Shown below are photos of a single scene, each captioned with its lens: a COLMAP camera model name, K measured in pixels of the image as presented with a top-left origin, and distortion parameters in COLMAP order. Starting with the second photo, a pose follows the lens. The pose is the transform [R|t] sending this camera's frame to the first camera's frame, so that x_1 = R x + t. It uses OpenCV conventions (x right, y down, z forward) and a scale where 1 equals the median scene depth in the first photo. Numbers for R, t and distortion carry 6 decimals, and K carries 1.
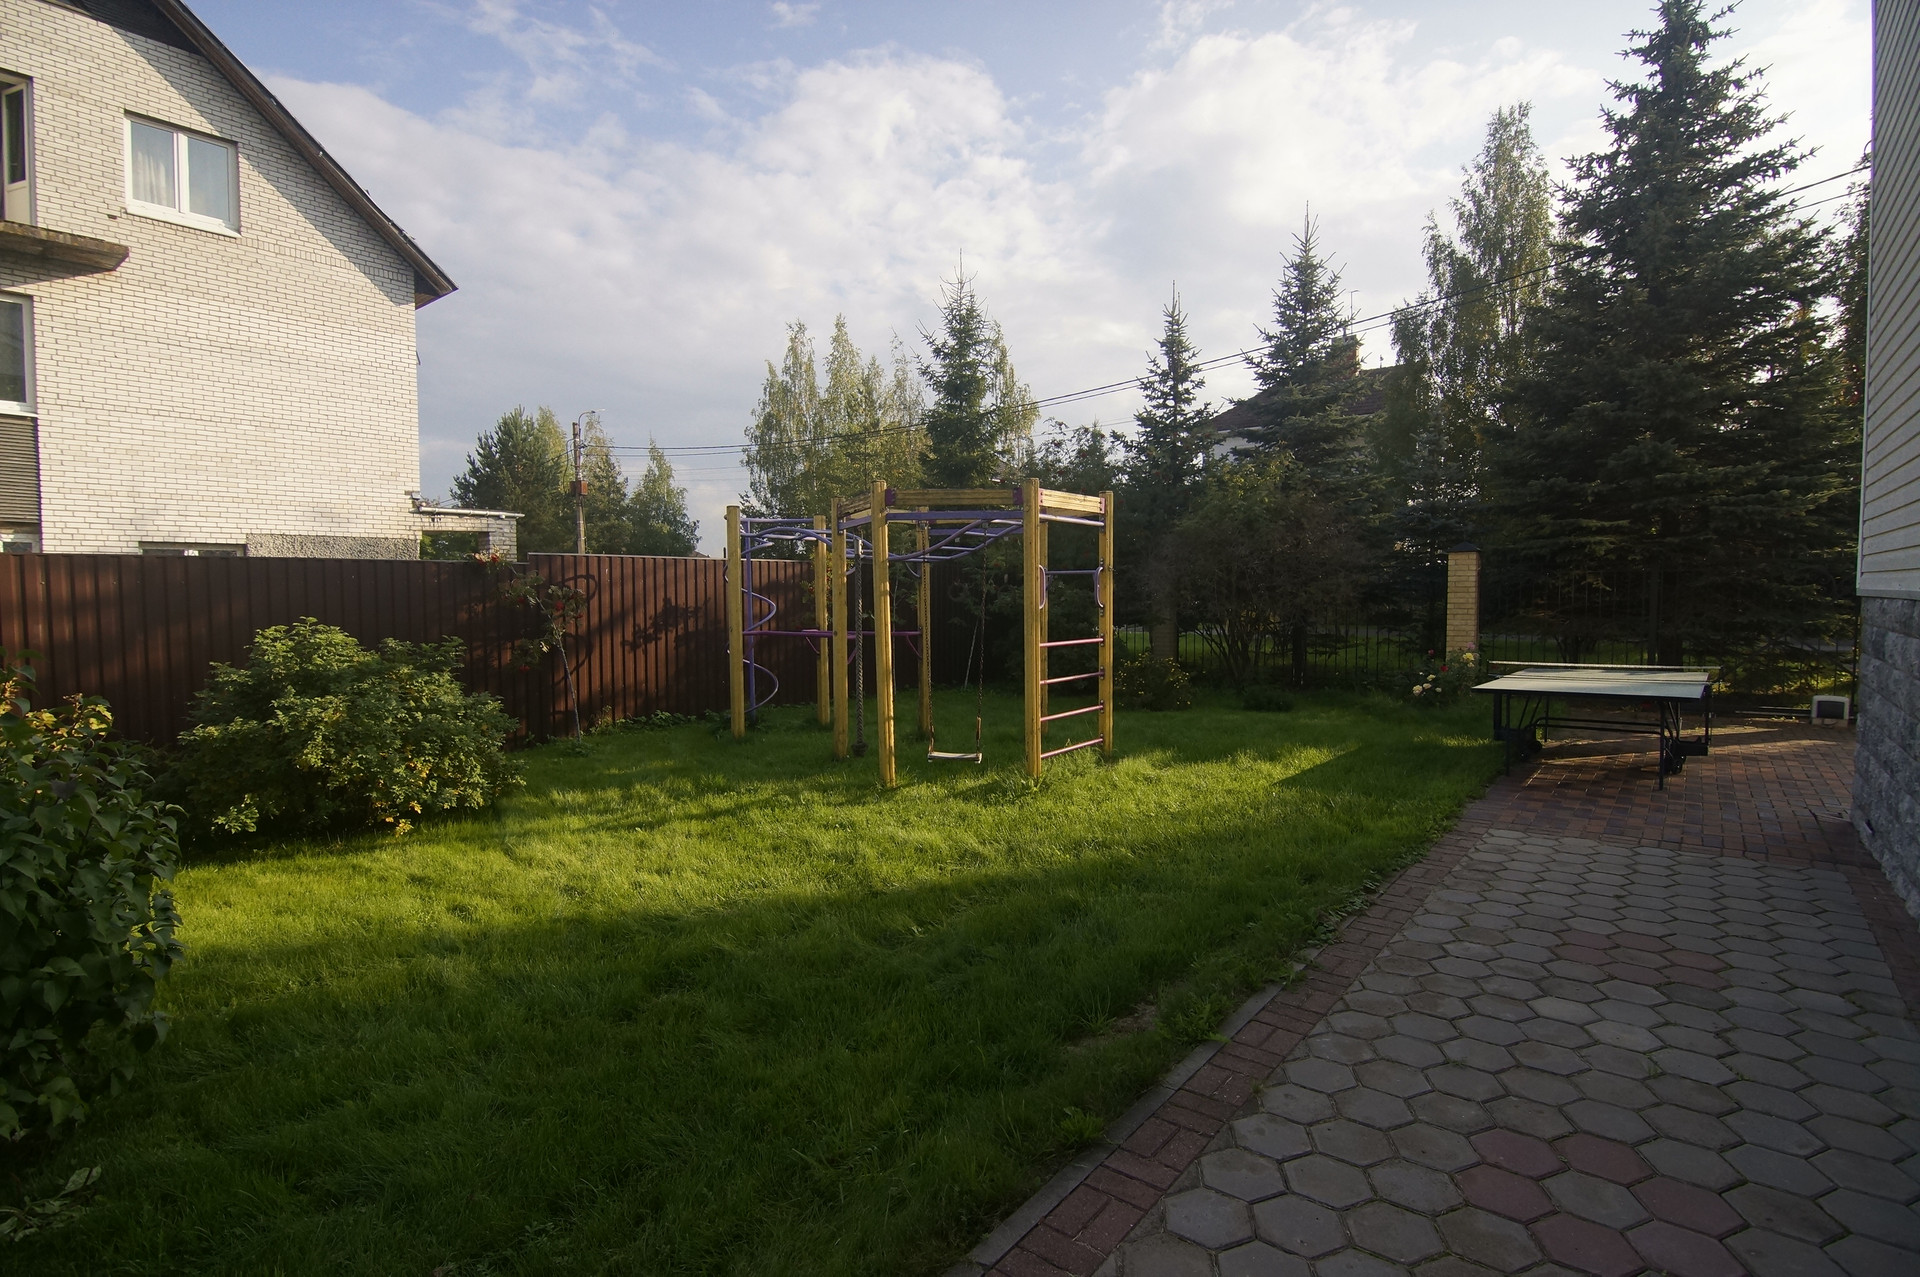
lens RADIAL K [[930.1, 0, 951.8], [0, 930.1, 644.8], [0, 0, 1]] dist [-0.018662, -0.000496]
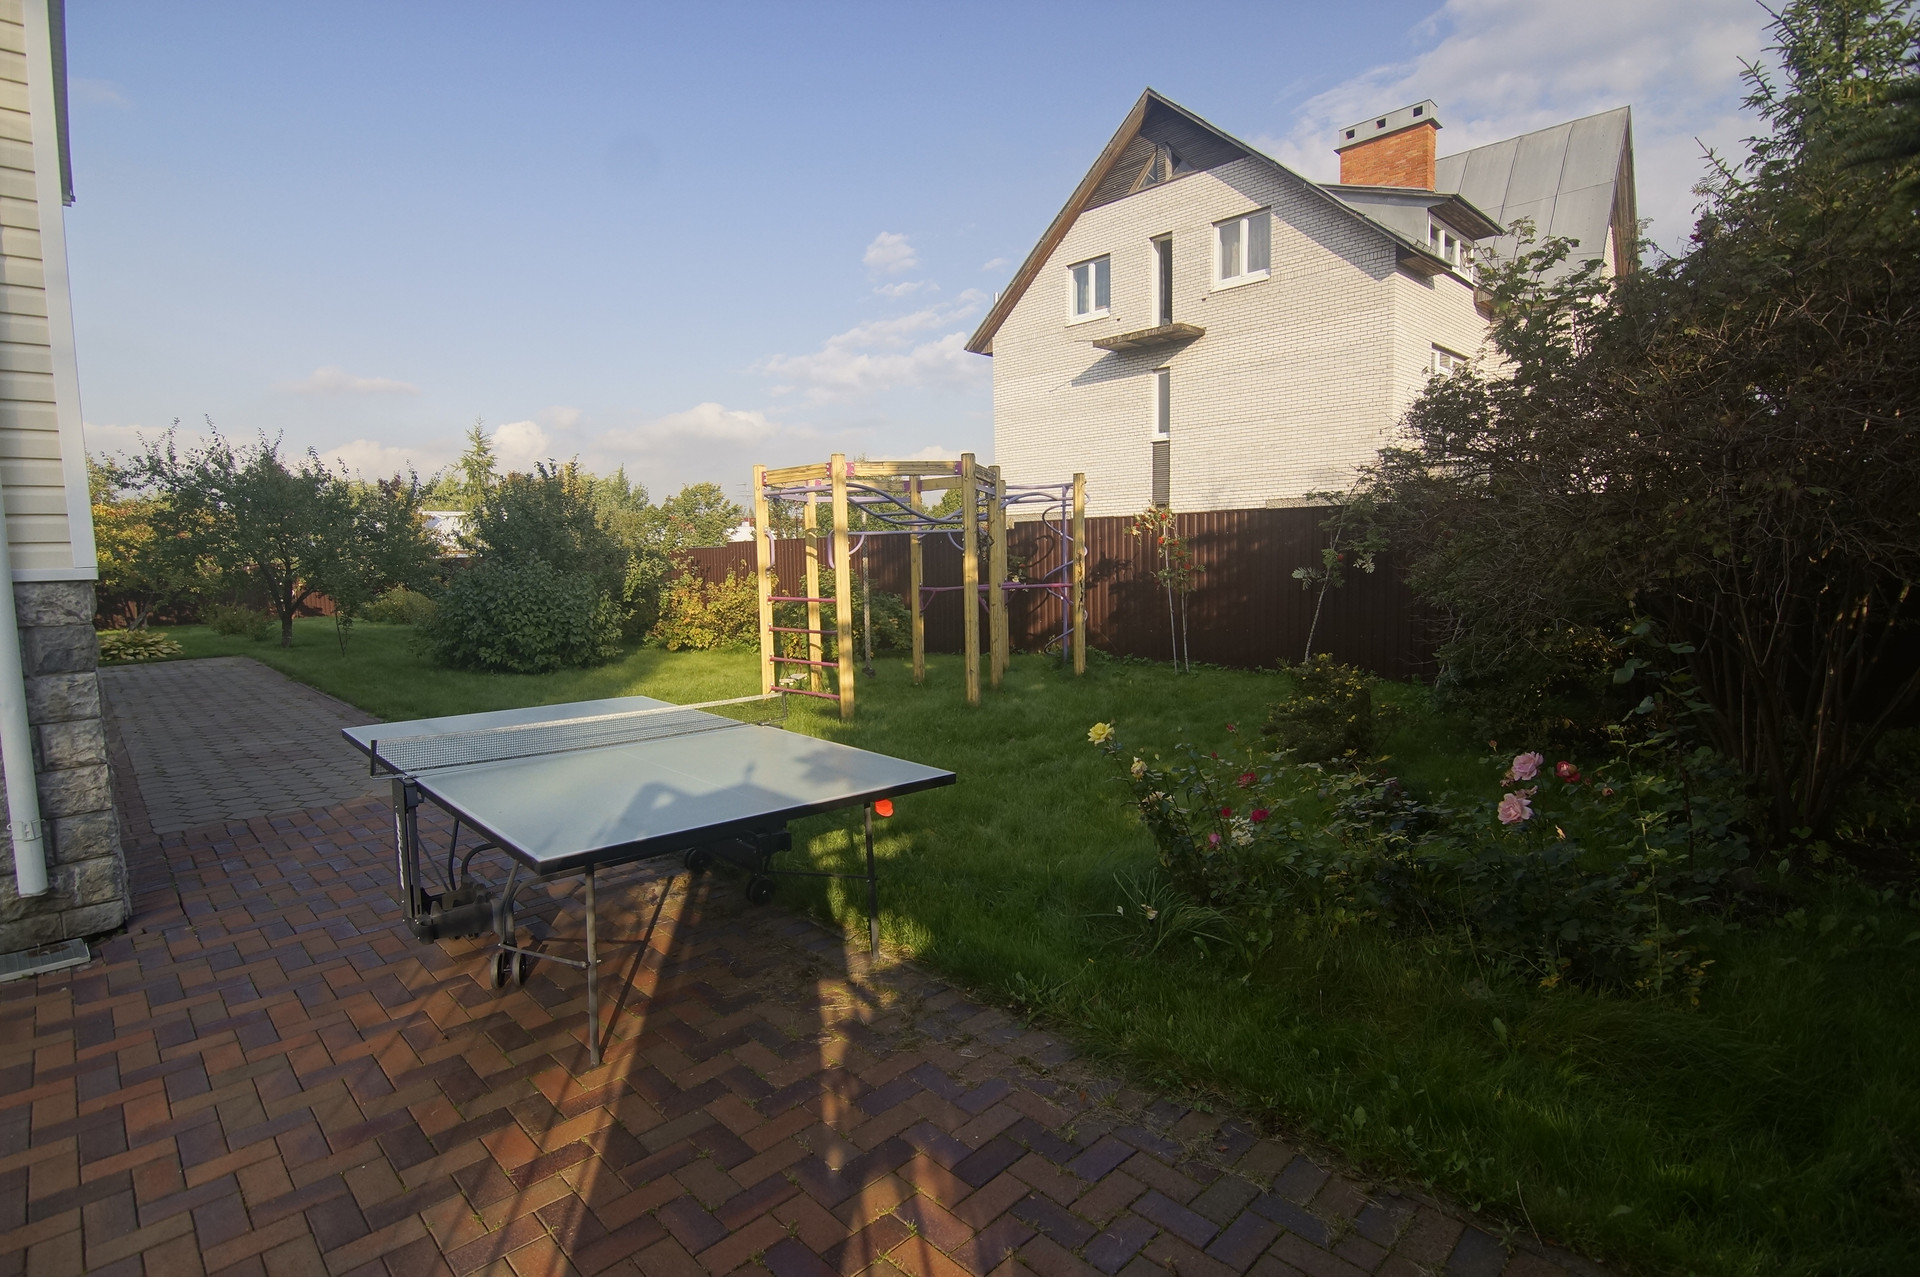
lens RADIAL K [[930.1, 0, 951.8], [0, 930.1, 644.8], [0, 0, 1]] dist [-0.018662, -0.000496]
pose [[-0.109175, 0.101891, -0.988787, 0.702730], [-0.035655, 0.993691, 0.106333, -0.041196], [0.993383, 0.046864, -0.104853, 0.744231]]
